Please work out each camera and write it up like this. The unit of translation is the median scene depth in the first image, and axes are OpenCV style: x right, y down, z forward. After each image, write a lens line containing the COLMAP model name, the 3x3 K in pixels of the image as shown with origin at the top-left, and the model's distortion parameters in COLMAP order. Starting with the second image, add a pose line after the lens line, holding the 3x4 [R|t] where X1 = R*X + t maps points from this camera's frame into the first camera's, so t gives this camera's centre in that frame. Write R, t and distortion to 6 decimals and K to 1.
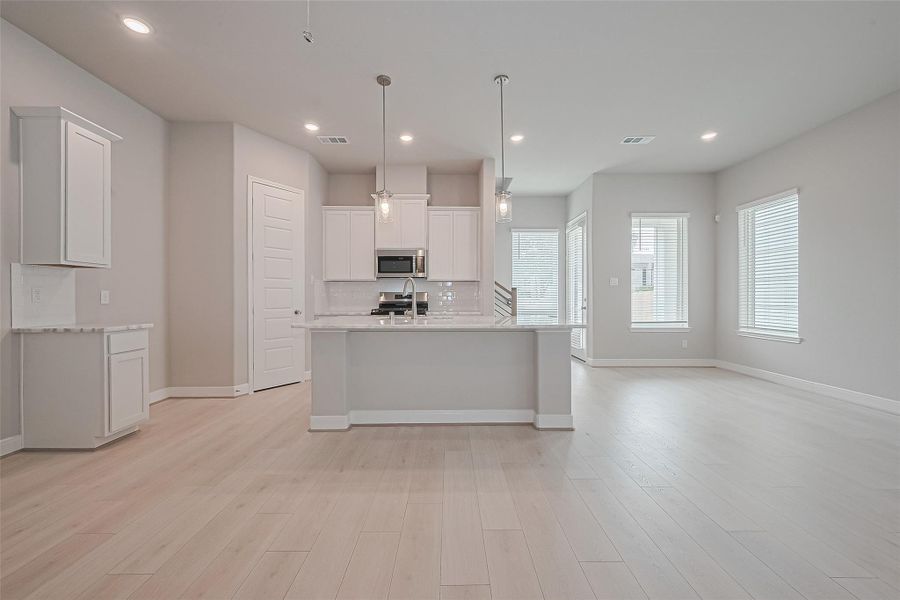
lens RADIAL K [[366.8, 0, 450.0], [0, 366.8, 300.0], [0, 0, 1]] dist [-0.000365, -0.000022]
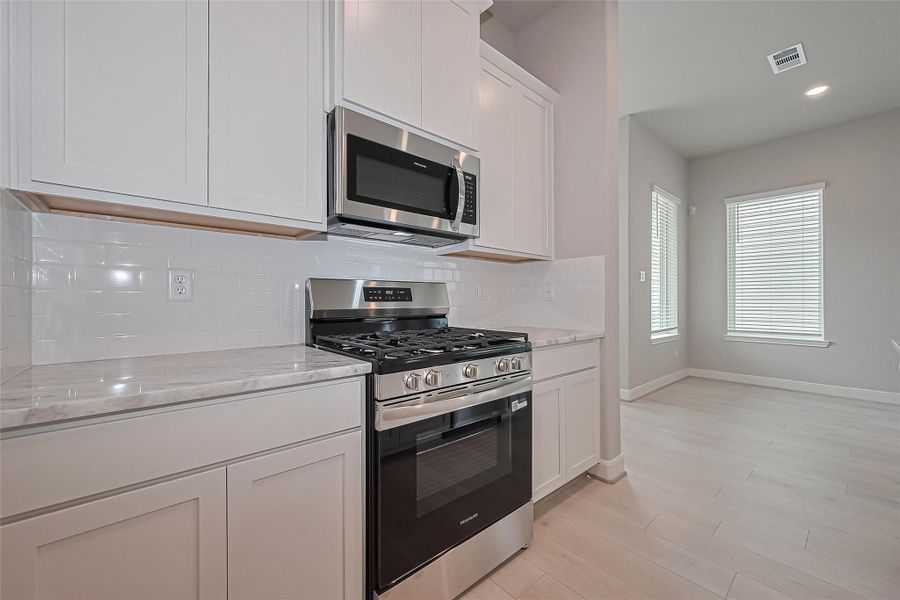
lens RADIAL K [[362.7, 0, 450.0], [0, 362.7, 300.0], [0, 0, 1]] dist [0.000424, 0.000023]
pose [[0.743797, 0.001892, 0.668403, -0.325148], [0.002590, 0.999980, -0.005713, -0.000528], [-0.668401, 0.005981, 0.743778, 0.788585]]
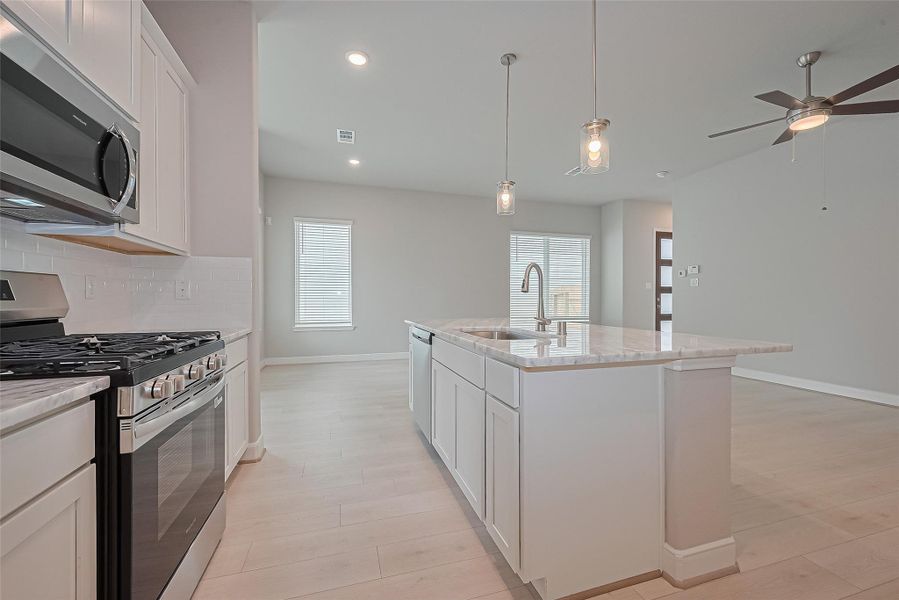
lens RADIAL K [[362.3, 0, 449.5], [0, 362.3, 300.0], [0, 0, 1]] dist [0.000424, 0.000023]
pose [[-0.291919, -0.001014, 0.956442, -0.421775], [0.003889, 0.999990, 0.002248, -0.000850], [-0.956435, 0.004375, -0.291912, 0.868409]]
